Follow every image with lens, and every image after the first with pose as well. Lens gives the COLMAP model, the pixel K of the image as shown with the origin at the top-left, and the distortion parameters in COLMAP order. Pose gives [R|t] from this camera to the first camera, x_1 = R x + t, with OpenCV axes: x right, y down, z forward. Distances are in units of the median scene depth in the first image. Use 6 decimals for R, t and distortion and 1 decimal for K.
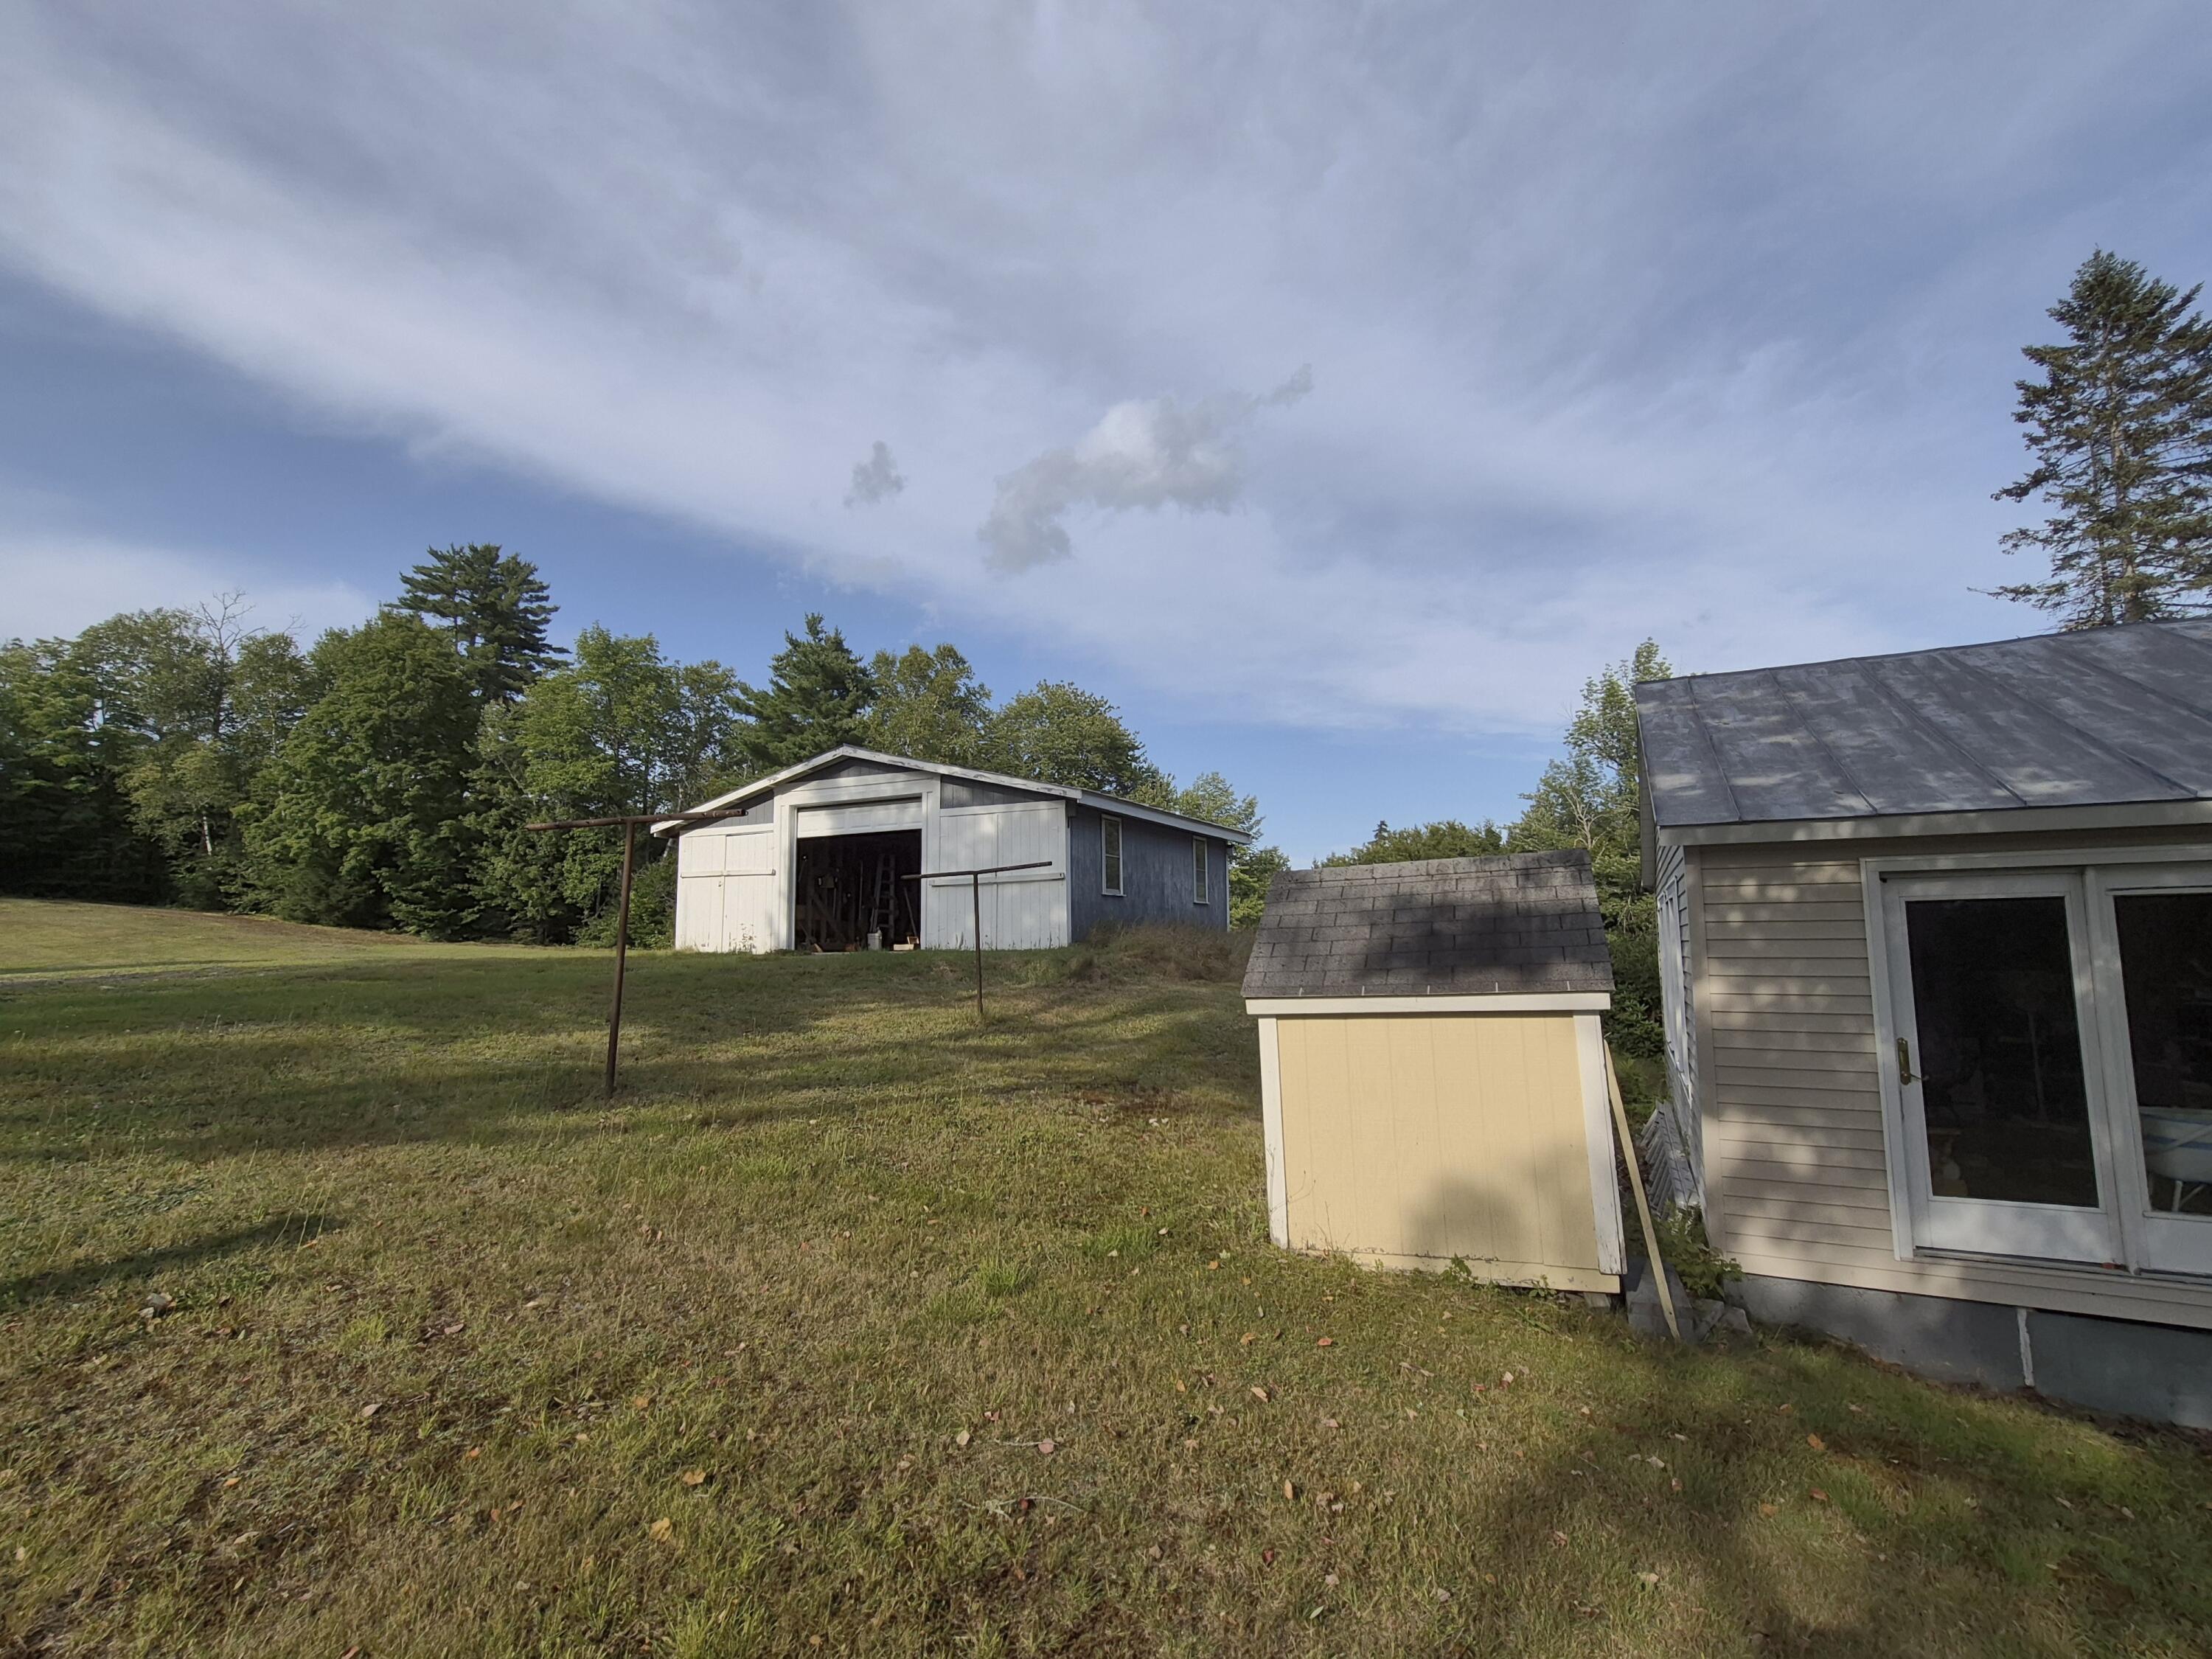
lens RADIAL K [[1041.5, 0, 1115.5], [0, 1041.5, 831.9], [0, 0, 1]] dist [0.013338, 0.001613]
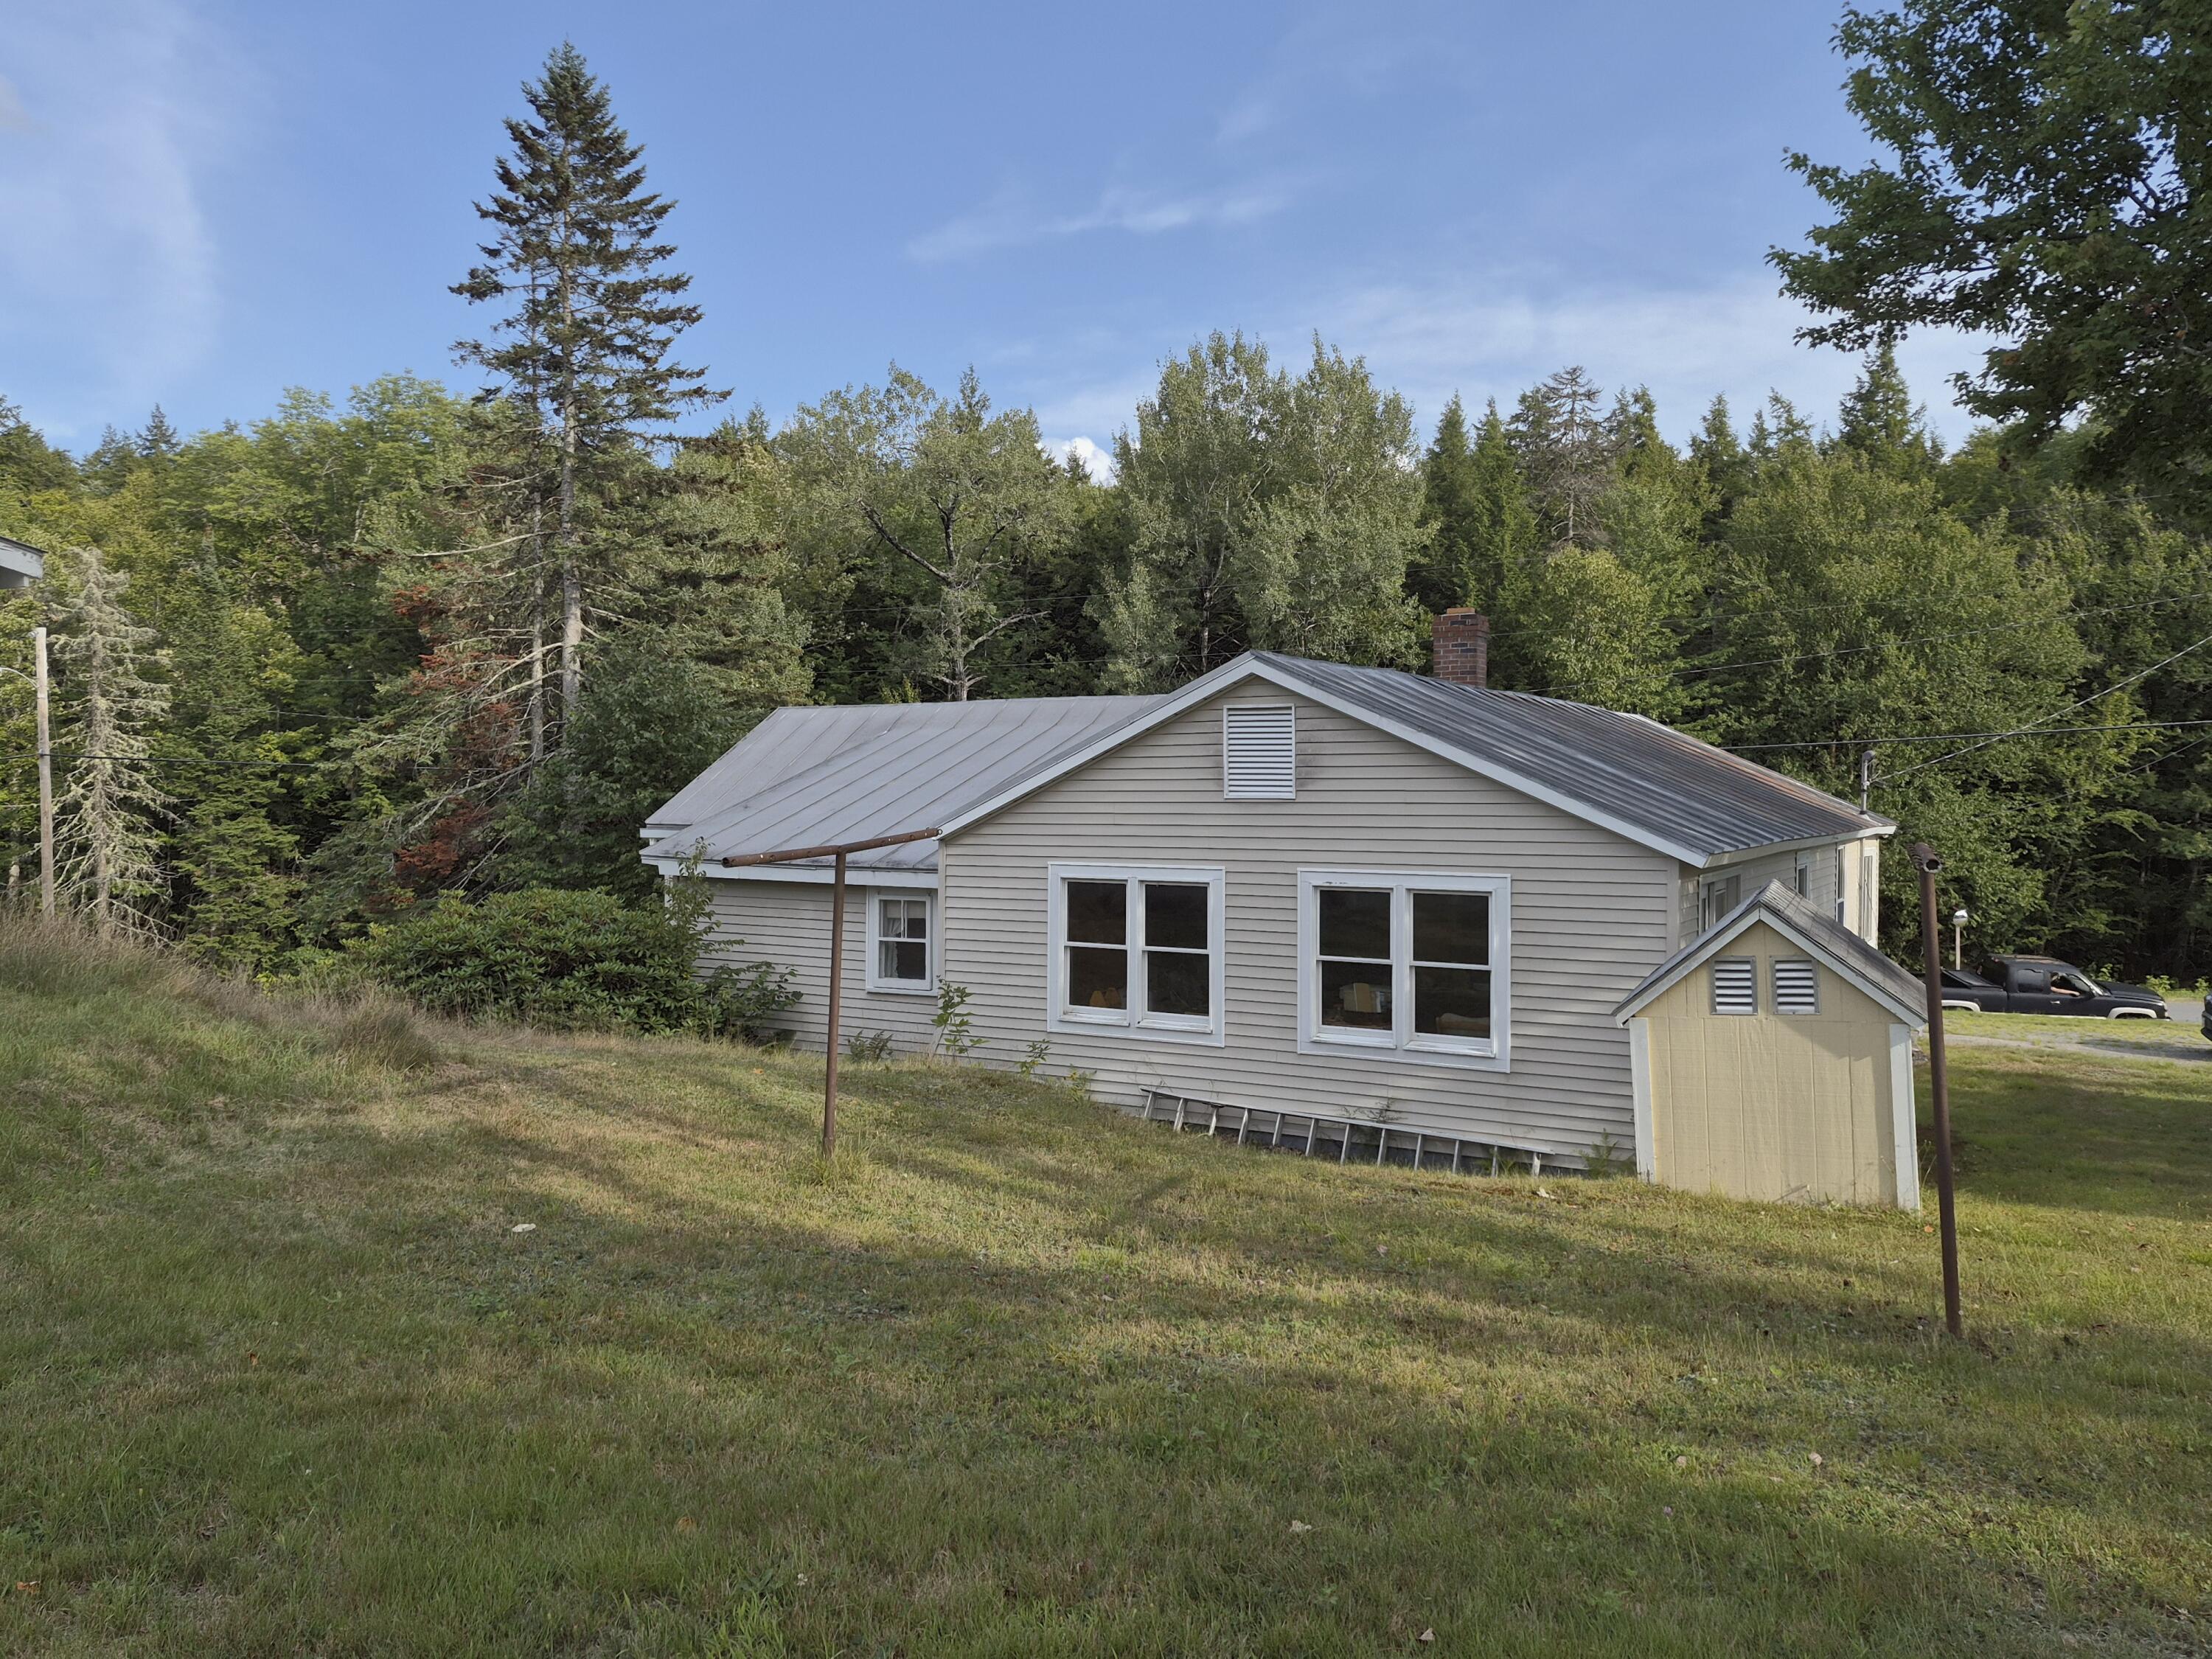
lens RADIAL K [[1703.2, 0, 1106.0], [0, 1703.2, 829.5], [0, 0, 1]] dist [0.094906, -0.127928]
pose [[0.065259, -0.011122, 0.997806, -0.551553], [-0.109543, 0.993815, 0.018242, 0.003109], [-0.991837, -0.110493, 0.063637, 0.538966]]
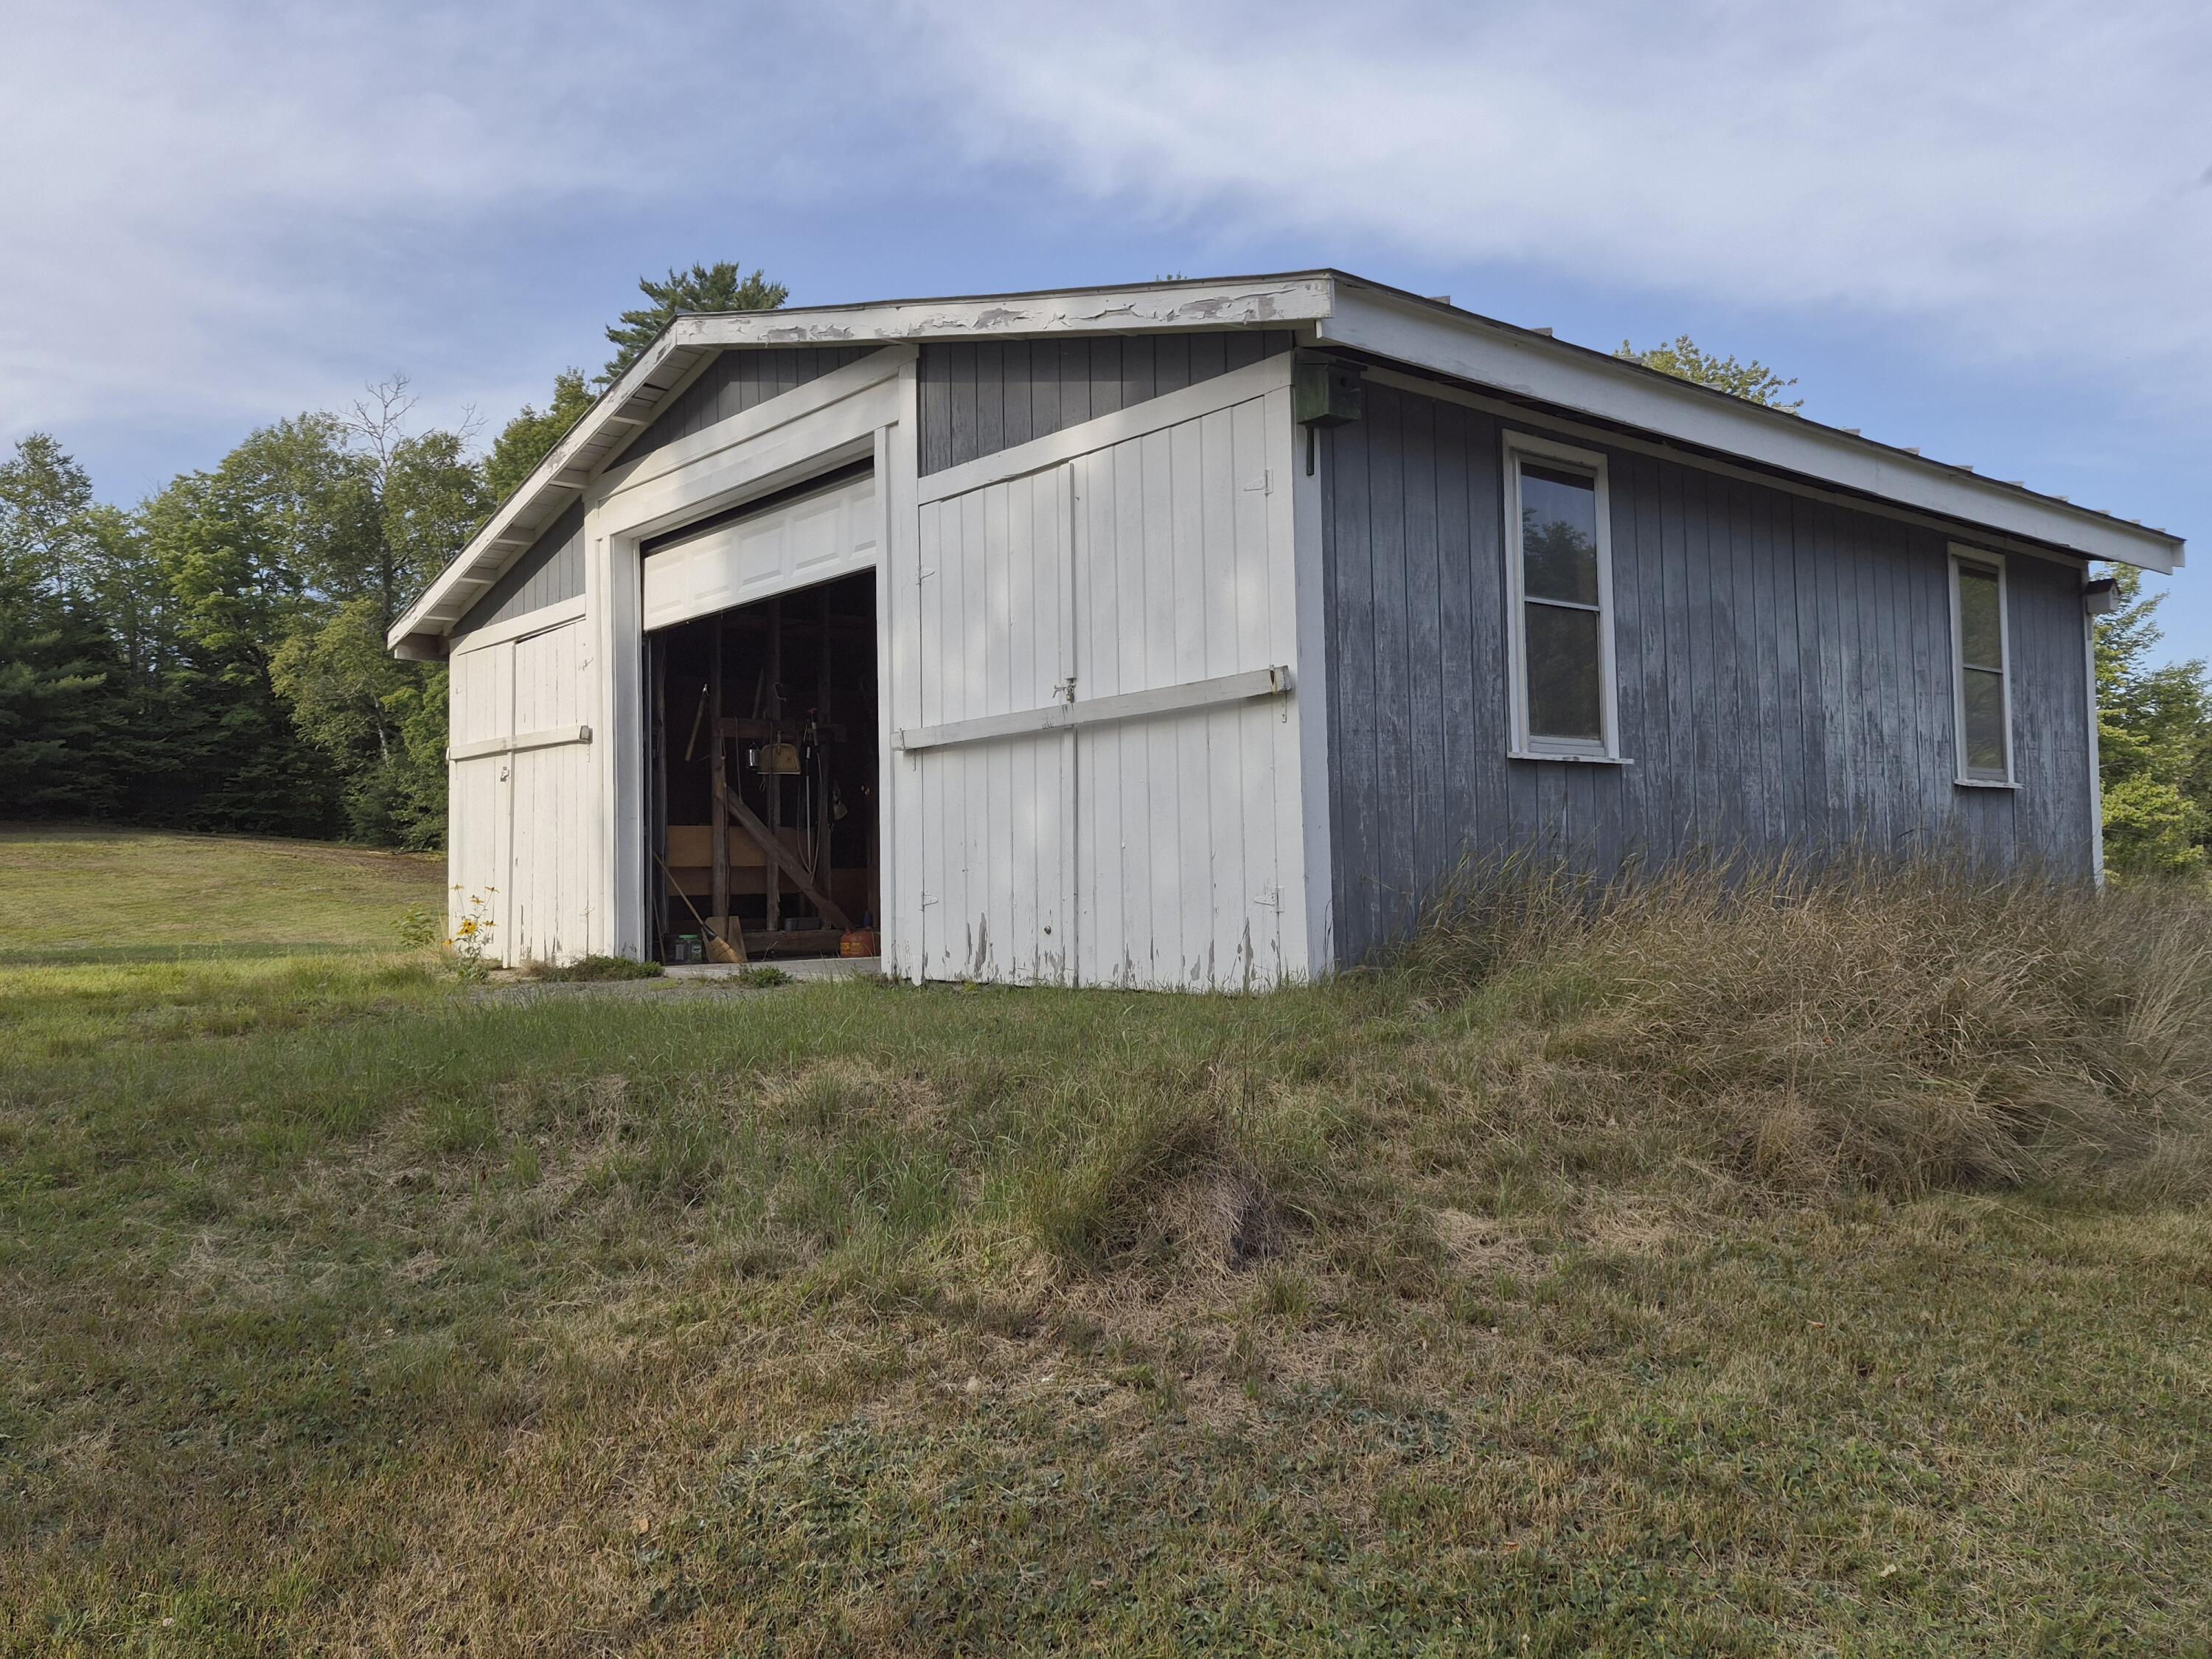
lens RADIAL K [[1669.1, 0, 1106.0], [0, 1669.1, 829.5], [0, 0, 1]] dist [0.100577, -0.104738]
pose [[0.918902, -0.020774, -0.393939, 0.055059], [0.051605, 0.996361, 0.067831, 0.044464], [0.391096, -0.082659, 0.916630, 0.596302]]
